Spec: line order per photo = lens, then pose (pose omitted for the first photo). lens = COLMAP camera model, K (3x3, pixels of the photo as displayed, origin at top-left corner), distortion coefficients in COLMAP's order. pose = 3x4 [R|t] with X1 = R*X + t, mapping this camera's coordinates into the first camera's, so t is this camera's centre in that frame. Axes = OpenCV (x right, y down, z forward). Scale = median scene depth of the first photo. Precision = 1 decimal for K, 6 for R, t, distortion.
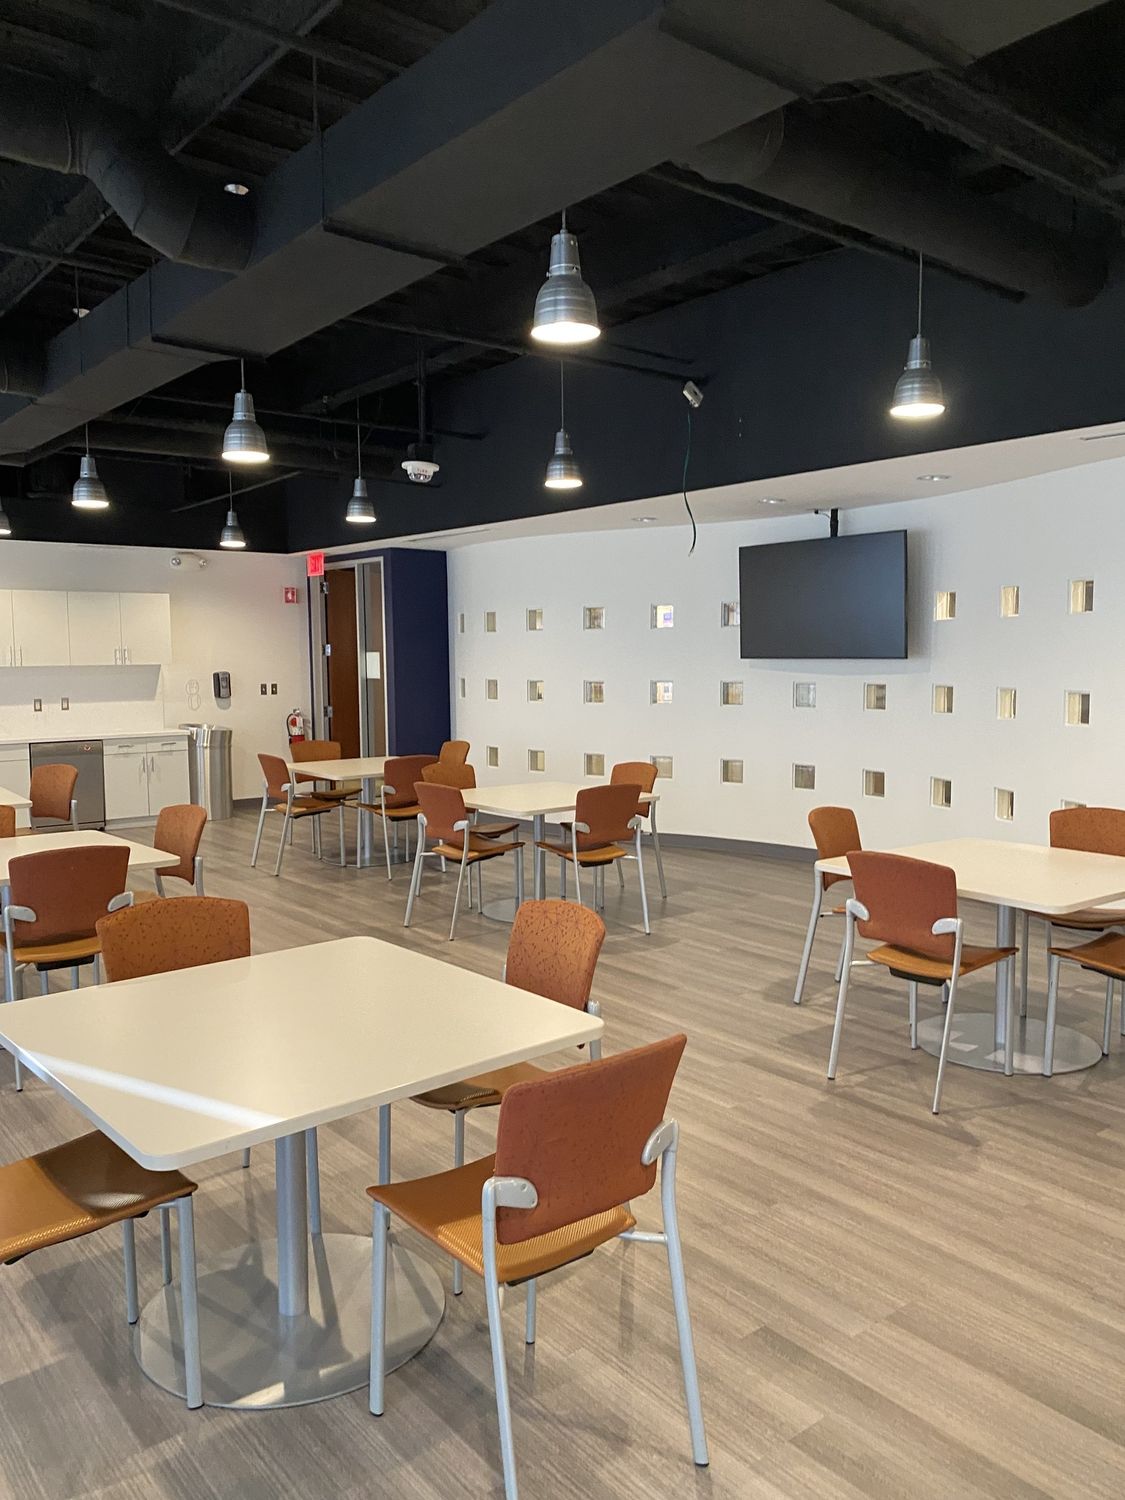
lens RADIAL K [[1145.7, 0, 562.5], [0, 1145.7, 750.0], [0, 0, 1]] dist [0.009173, 0.001887]
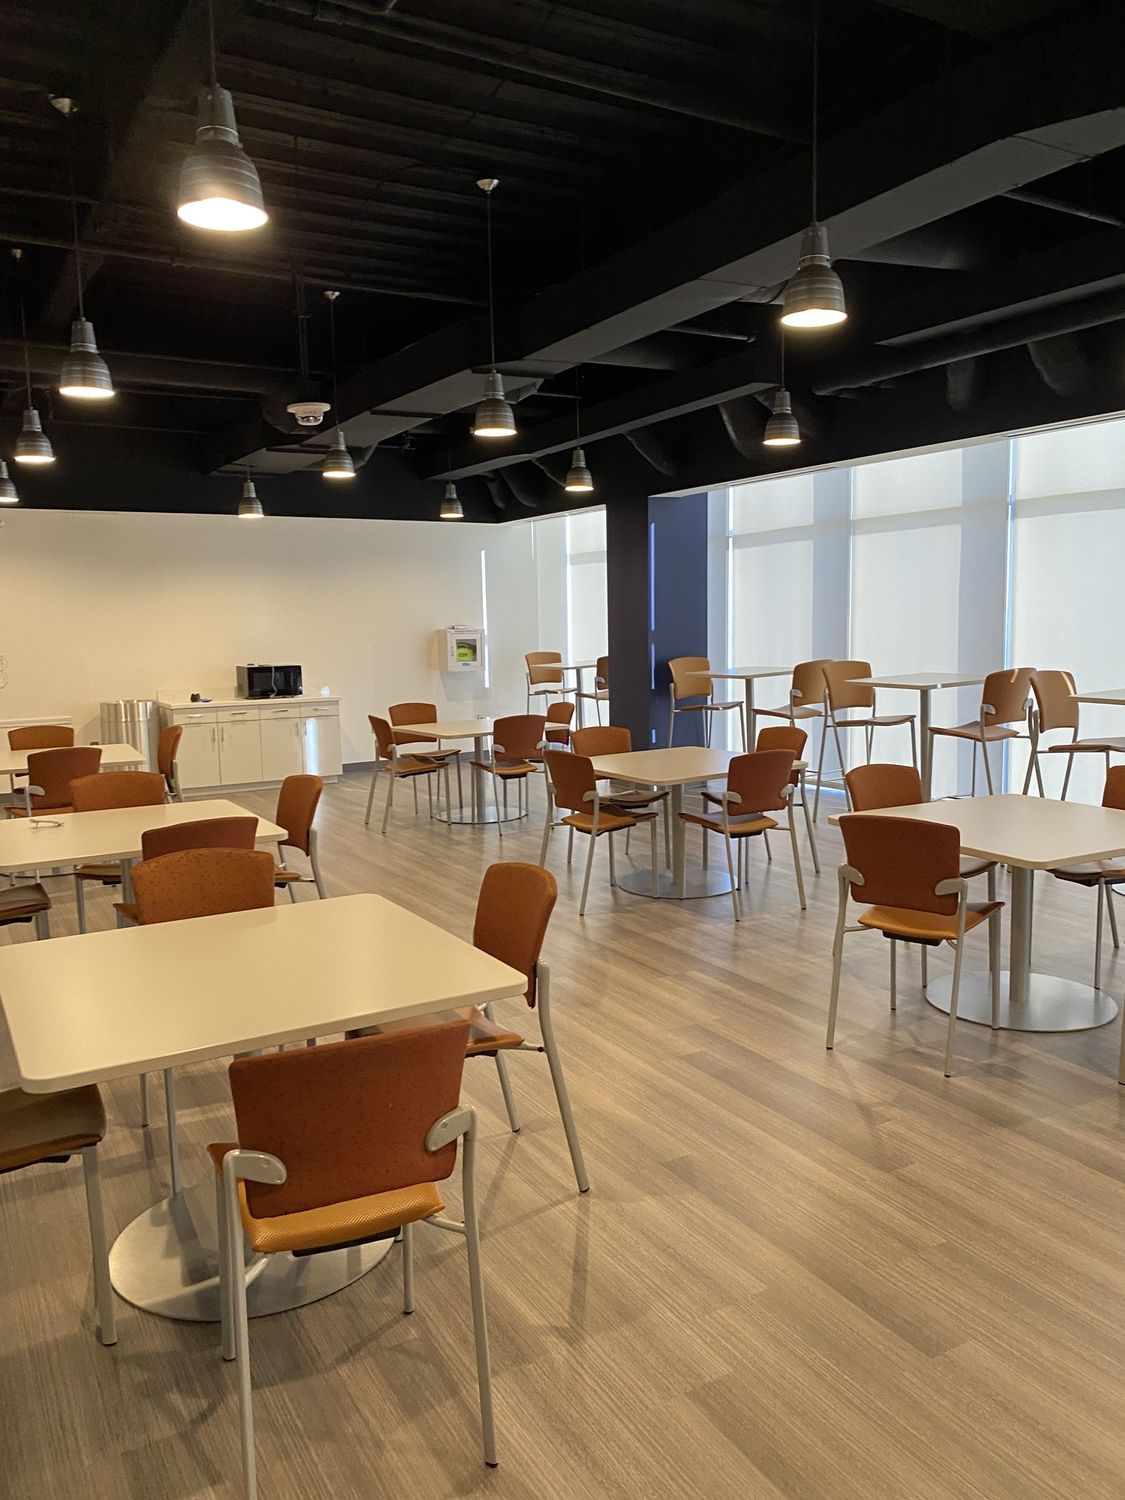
lens RADIAL K [[1145.7, 0, 562.5], [0, 1145.7, 750.0], [0, 0, 1]] dist [0.009173, 0.001887]
pose [[0.975358, 0.012539, -0.220271, 0.102400], [-0.006629, 0.999598, 0.027549, 0.003230], [0.220528, -0.025410, 0.975050, 0.035191]]
